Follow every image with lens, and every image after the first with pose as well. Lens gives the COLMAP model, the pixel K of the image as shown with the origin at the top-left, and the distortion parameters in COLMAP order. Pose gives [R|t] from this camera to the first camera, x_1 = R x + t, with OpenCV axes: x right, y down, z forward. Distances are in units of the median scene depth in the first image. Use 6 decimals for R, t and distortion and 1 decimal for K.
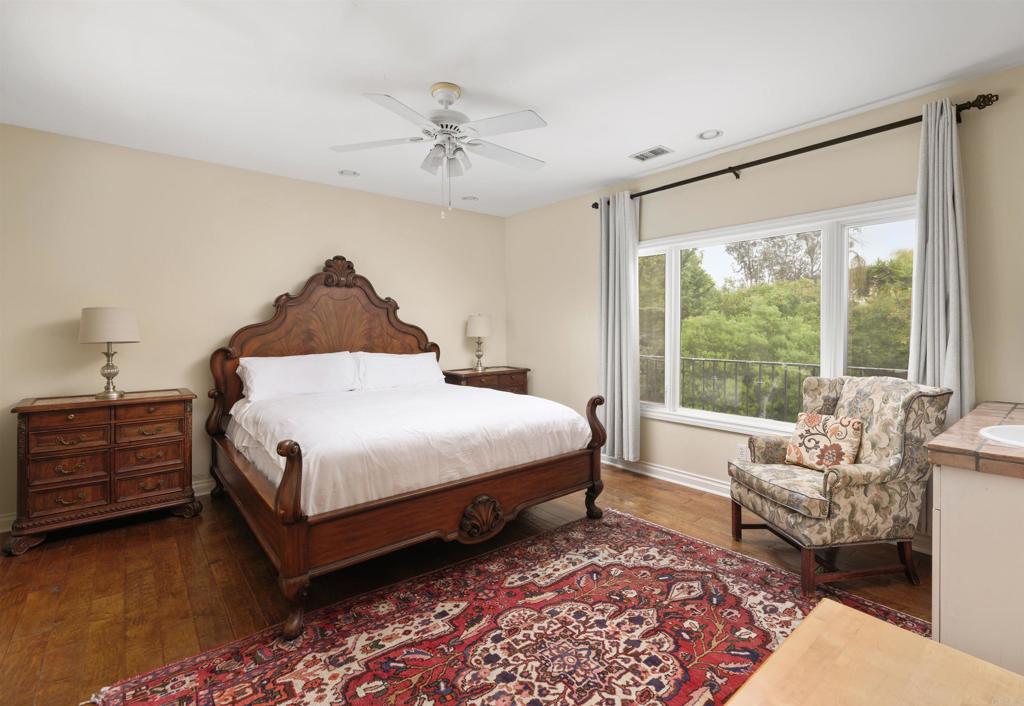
lens RADIAL K [[476.1, 0, 511.9], [0, 476.1, 330.3], [0, 0, 1]] dist [0.001587, 0.000267]
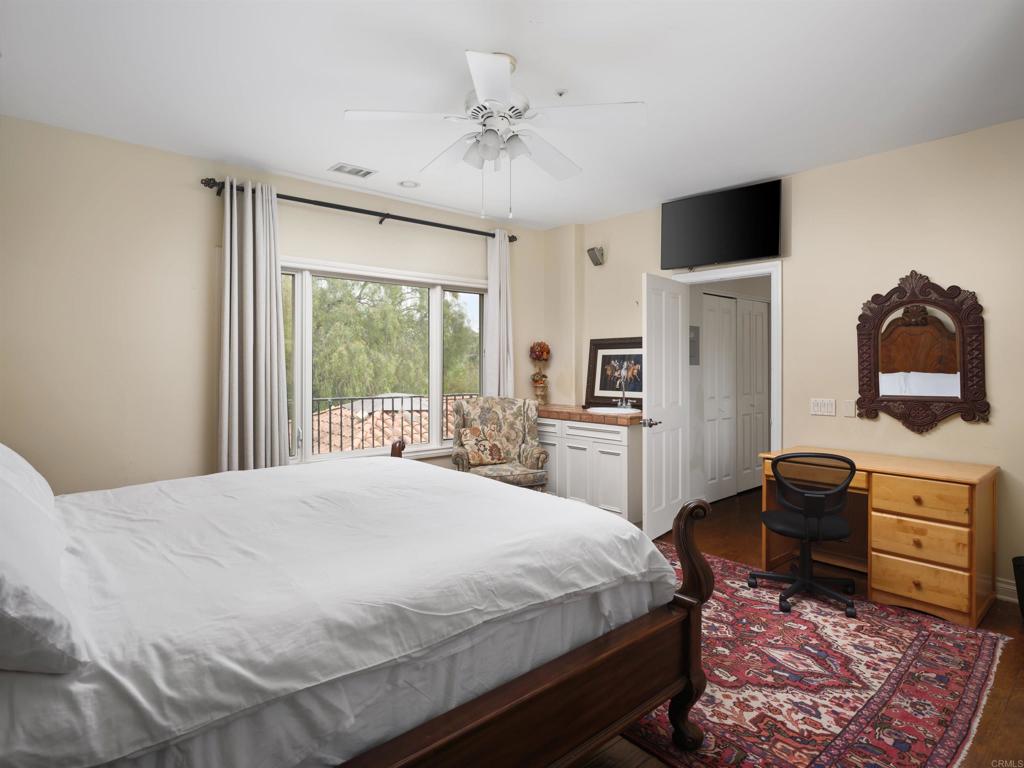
lens RADIAL K [[569.3, 0, 510.3], [0, 569.3, 361.9], [0, 0, 1]] dist [-0.004977, -0.001312]
pose [[-0.040760, 0.006989, 0.999145, -1.515231], [0.004291, 0.999968, -0.006820, -0.001708], [-0.999160, 0.004009, -0.040789, 1.438359]]
